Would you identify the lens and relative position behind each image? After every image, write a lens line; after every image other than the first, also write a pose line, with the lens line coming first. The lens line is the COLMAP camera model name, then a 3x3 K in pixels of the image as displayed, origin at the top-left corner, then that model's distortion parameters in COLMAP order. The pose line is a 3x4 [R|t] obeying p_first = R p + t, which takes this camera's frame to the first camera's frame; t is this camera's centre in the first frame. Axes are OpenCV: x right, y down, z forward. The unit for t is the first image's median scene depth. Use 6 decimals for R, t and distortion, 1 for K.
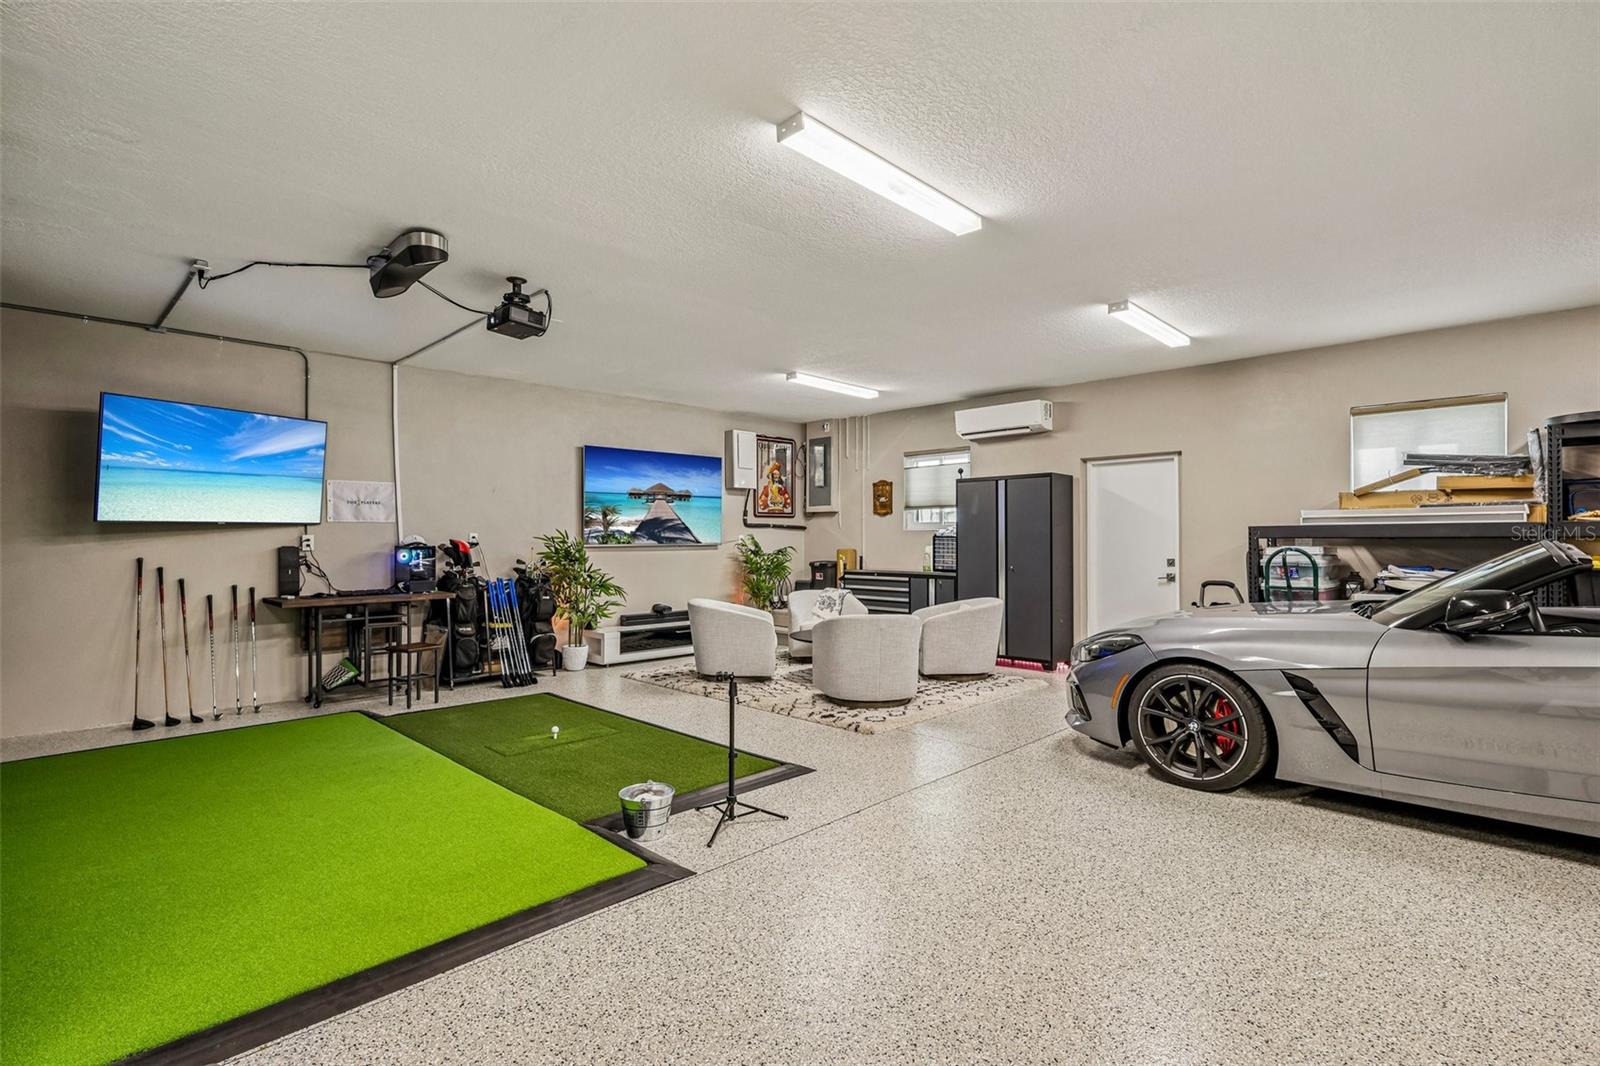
lens RADIAL K [[751.8, 0, 797.5], [0, 751.8, 532.2], [0, 0, 1]] dist [-0.003589, 0.000869]
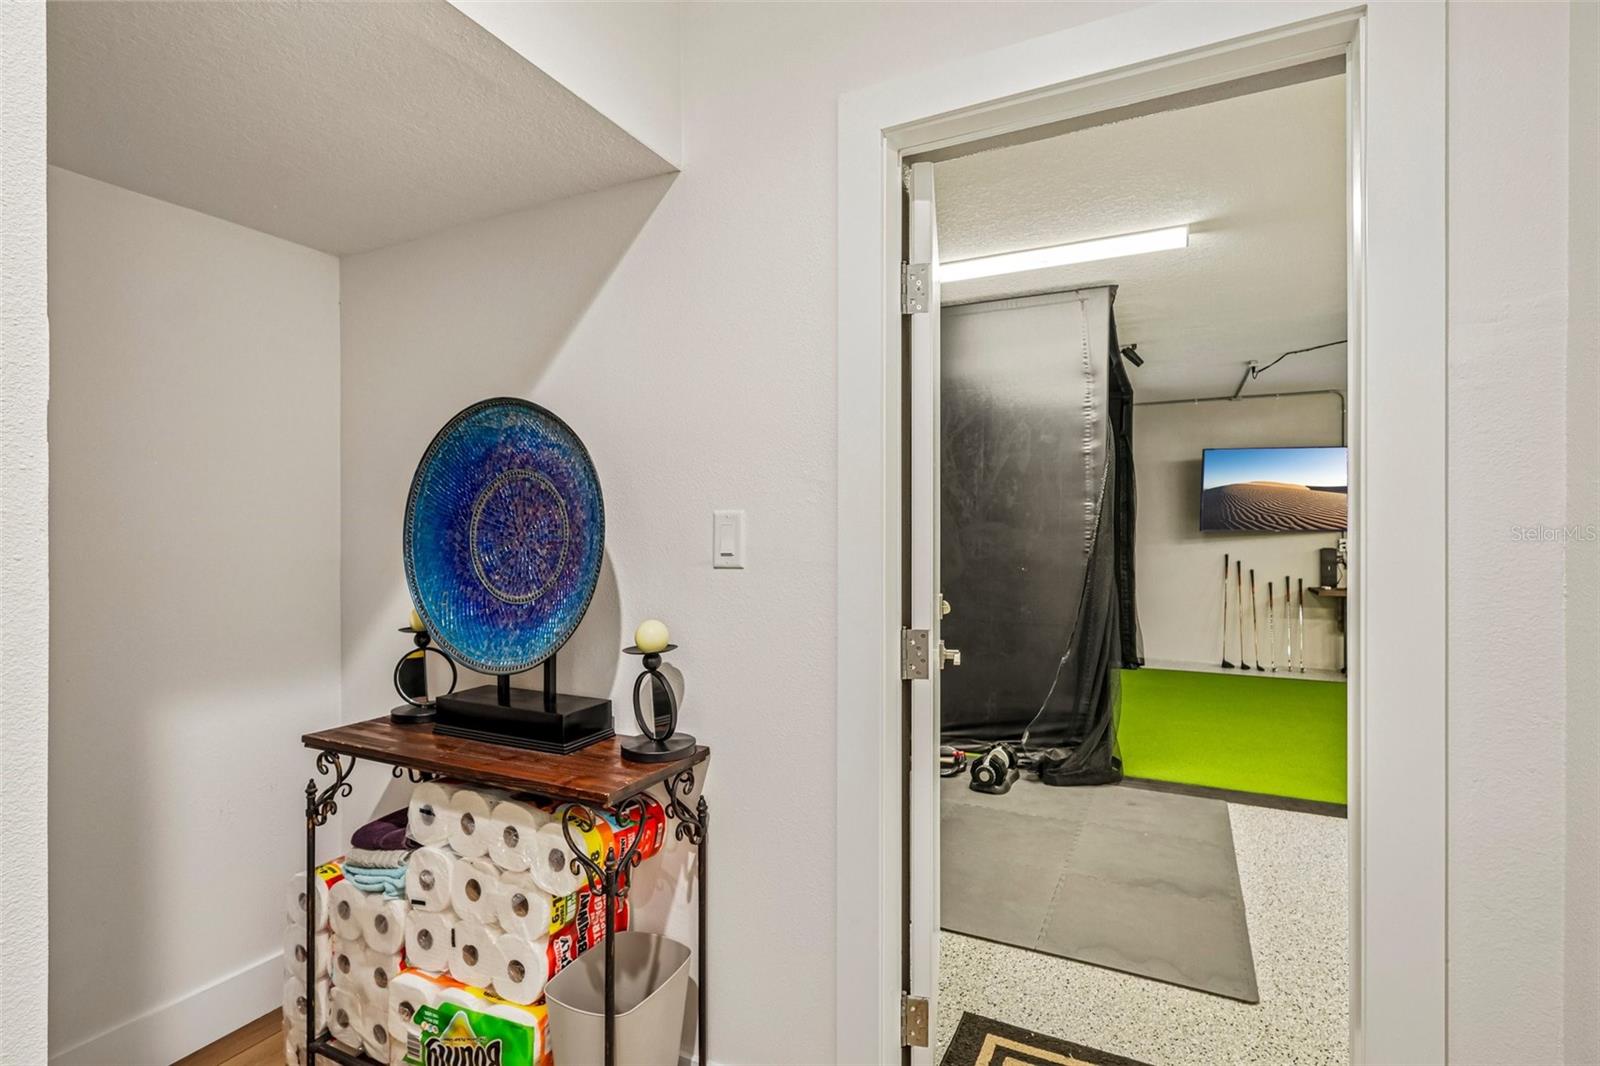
lens RADIAL K [[751.8, 0, 798.0], [0, 751.8, 532.3], [0, 0, 1]] dist [-0.003589, 0.000869]
pose [[0.298371, 0.002882, -0.954446, 0.279402], [0.007207, 0.999960, 0.005273, -0.021849], [0.954423, -0.008452, 0.298339, -0.245957]]
